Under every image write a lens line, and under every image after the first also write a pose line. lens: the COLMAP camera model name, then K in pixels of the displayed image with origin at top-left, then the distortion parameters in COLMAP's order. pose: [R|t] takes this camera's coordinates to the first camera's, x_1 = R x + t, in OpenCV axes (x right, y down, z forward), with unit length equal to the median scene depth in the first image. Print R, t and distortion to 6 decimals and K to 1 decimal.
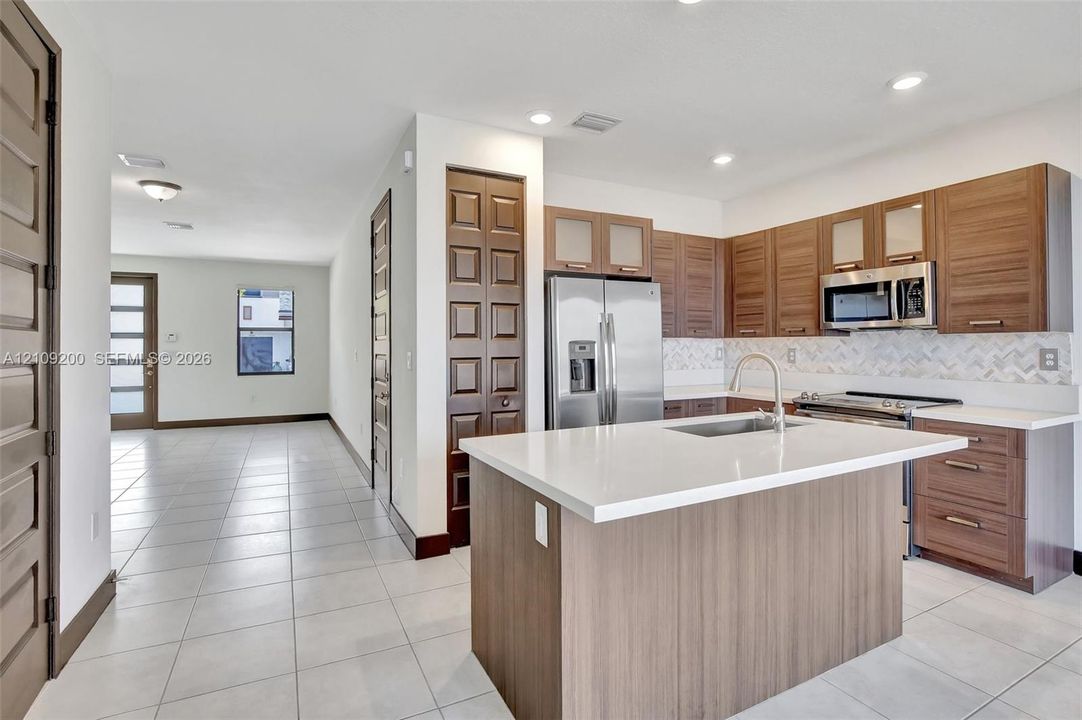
lens RADIAL K [[510.0, 0, 541.6], [0, 510.0, 339.3], [0, 0, 1]] dist [-0.024955, 0.001976]
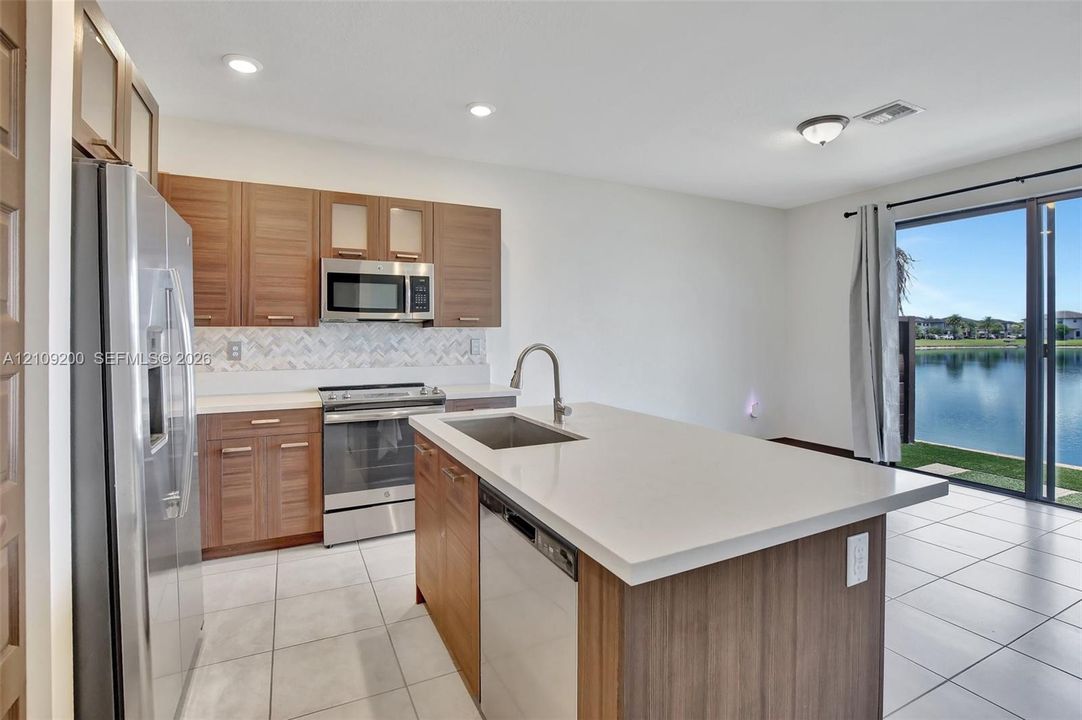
lens RADIAL K [[510.0, 0, 549.3], [0, 510.0, 334.4], [0, 0, 1]] dist [-0.024955, 0.001976]
pose [[0.020339, 0.005109, 0.999780, -0.347965], [-0.007931, 0.999956, -0.004948, 0.009158], [-0.999762, -0.007829, 0.020379, 0.642054]]
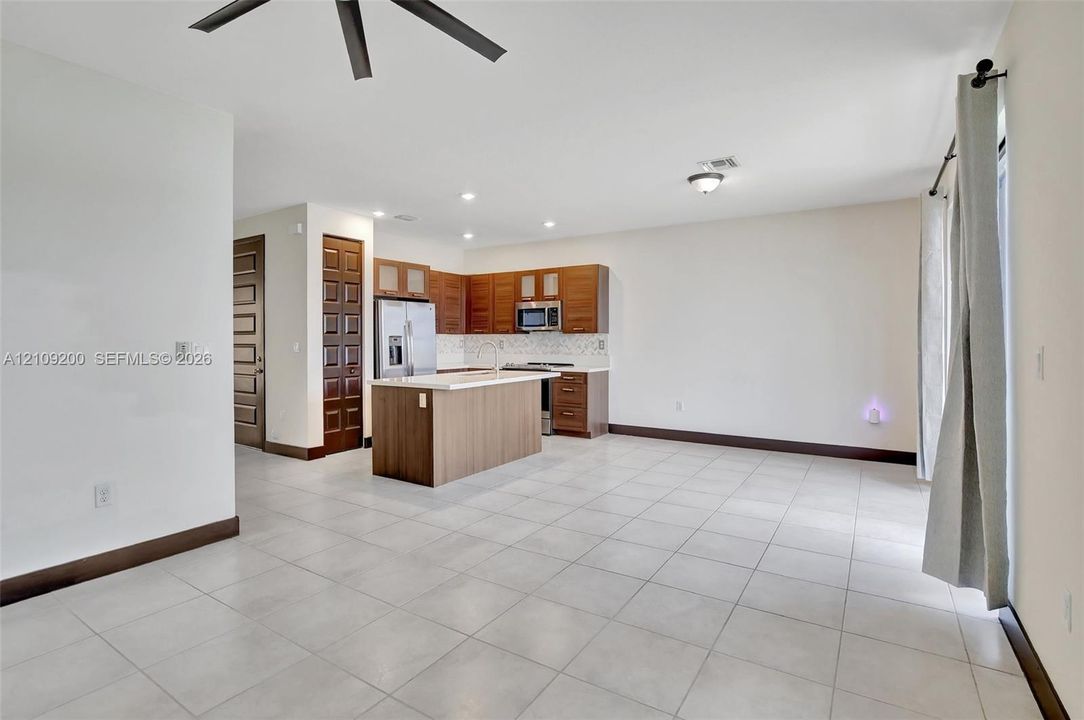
lens RADIAL K [[510.9, 0, 537.4], [0, 510.9, 344.7], [0, 0, 1]] dist [-0.024955, 0.001976]
pose [[0.863001, -0.002670, 0.505195, -0.390750], [-0.008329, 0.999775, 0.019512, -0.004323], [-0.505134, -0.021047, 0.862784, -0.783400]]
